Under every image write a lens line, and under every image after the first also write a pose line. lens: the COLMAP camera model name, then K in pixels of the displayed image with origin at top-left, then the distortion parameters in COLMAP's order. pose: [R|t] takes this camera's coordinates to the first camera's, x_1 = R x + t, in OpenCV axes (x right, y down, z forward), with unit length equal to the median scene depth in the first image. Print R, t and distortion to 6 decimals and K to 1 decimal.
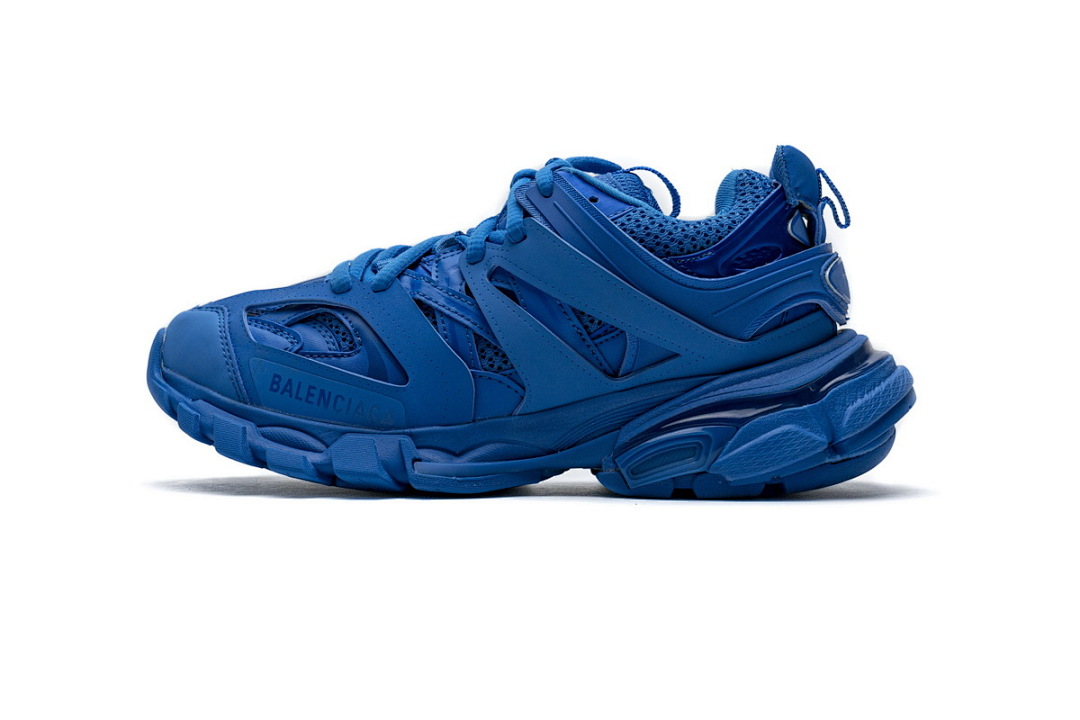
lens RADIAL K [[2034.7, 0, 542.3], [0, 2034.7, 356.0], [0, 0, 1]] dist [0.042473, 0.000000]
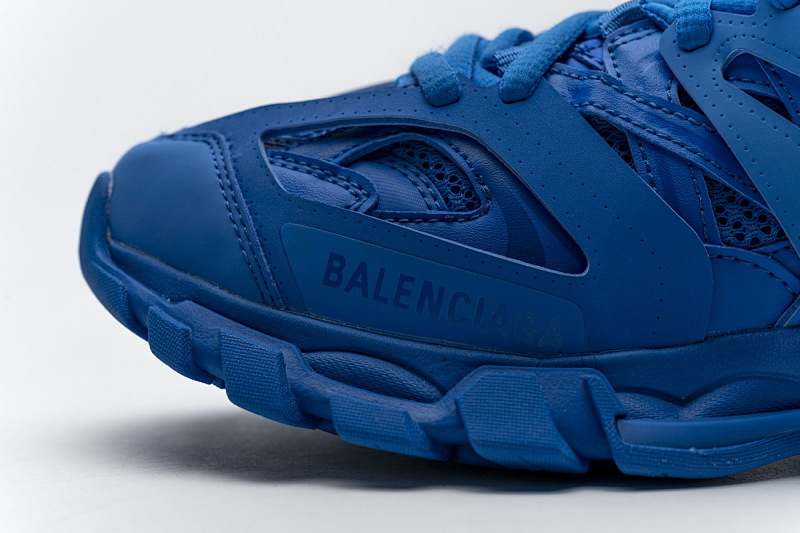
lens RADIAL K [[1559.6, 0, 400.5], [0, 1559.6, 272.1], [0, 0, 1]] dist [-0.004615, 0.000000]
pose [[0.997448, -0.005624, 0.071173, -0.144342], [0.003219, 0.999421, 0.033862, -0.000106], [-0.071323, -0.033547, 0.996889, 0.593328]]
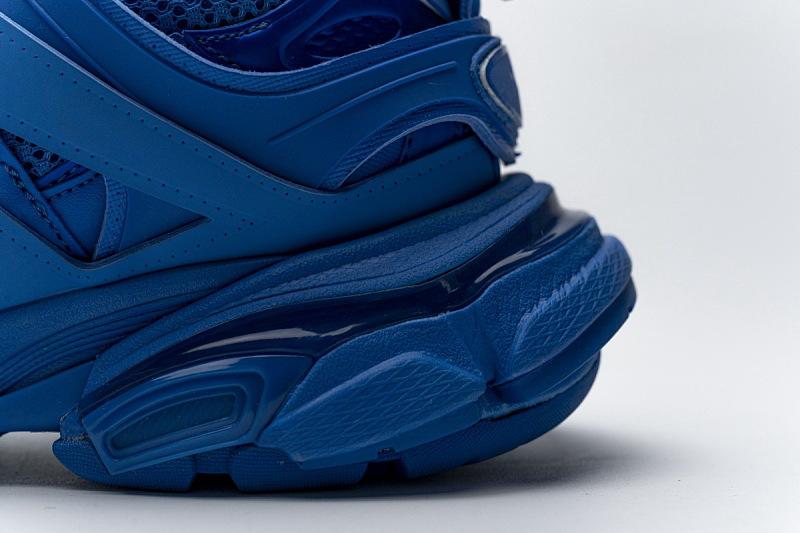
lens RADIAL K [[1559.6, 0, 397.8], [0, 1559.6, 267.3], [0, 0, 1]] dist [-0.004615, 0.000000]
pose [[0.995782, -0.006140, 0.091547, 0.078895], [0.003295, 0.999508, 0.031191, -0.000312], [-0.091693, -0.030758, 0.995312, 0.587683]]
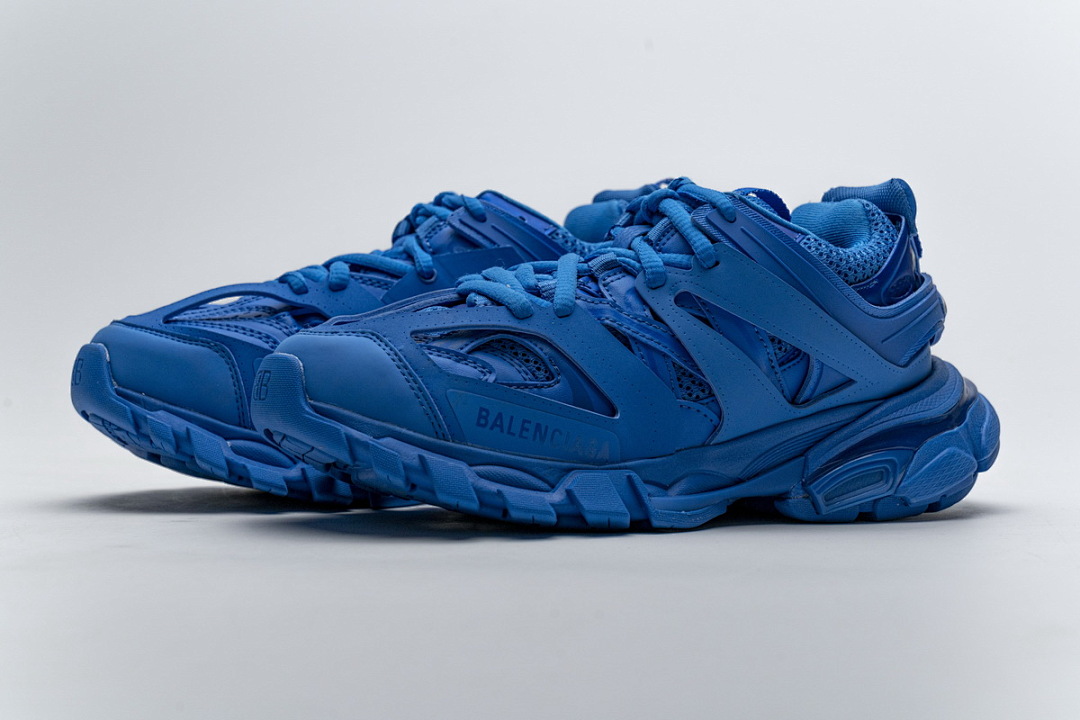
lens RADIAL K [[1907.3, 0, 542.2], [0, 1907.3, 357.9], [0, 0, 1]] dist [0.044194, 0.000000]
pose [[0.856817, -0.007230, 0.515570, -0.553776], [0.002871, 0.999953, 0.009253, -0.021372], [-0.515613, -0.006448, 0.856797, 0.257579]]
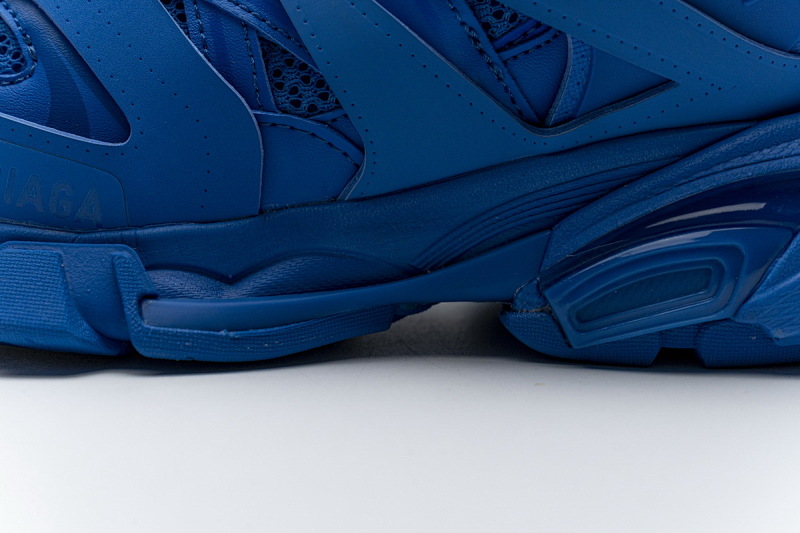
lens RADIAL K [[1559.6, 0, 398.1], [0, 1559.6, 266.0], [0, 0, 1]] dist [-0.004615, 0.000000]
pose [[0.997888, -0.006674, 0.064614, -0.024934], [-0.002087, 0.990900, 0.134587, -0.007323], [-0.064925, -0.134438, 0.988793, 0.611893]]
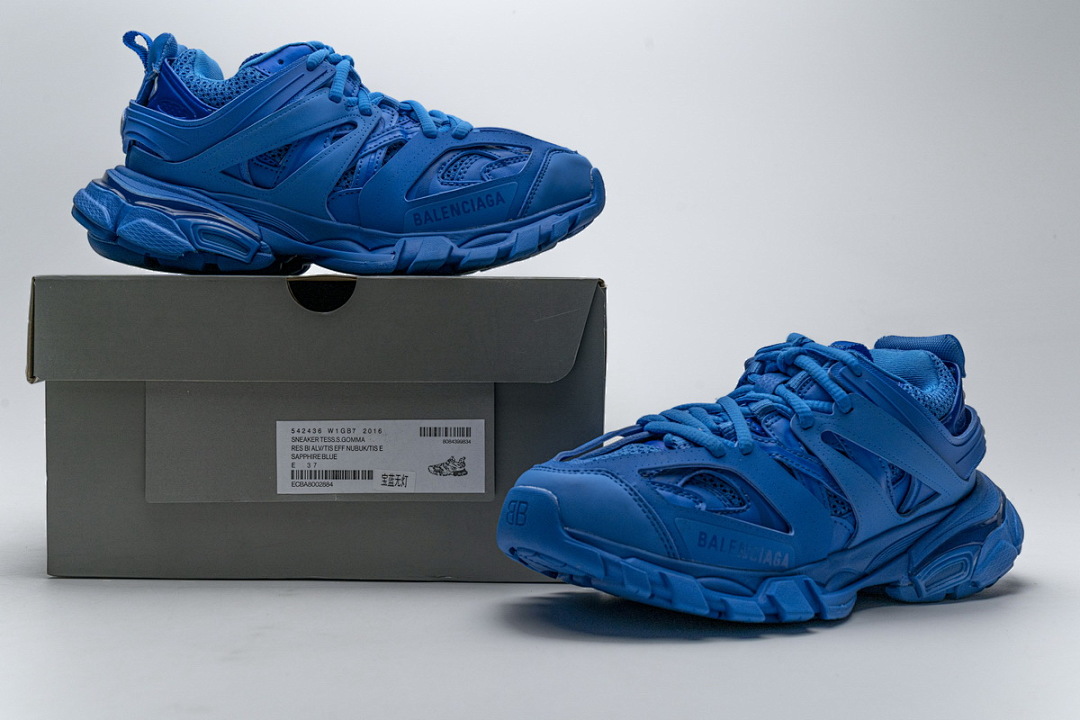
lens RADIAL K [[1398.9, 0, 538.2], [0, 1398.9, 358.3], [0, 0, 1]] dist [0.008056, 0.000000]
pose [[0.775839, -0.009669, 0.630857, -0.714814], [0.002961, 0.999927, 0.011684, -0.100966], [-0.630924, -0.007197, 0.775811, 0.443680]]
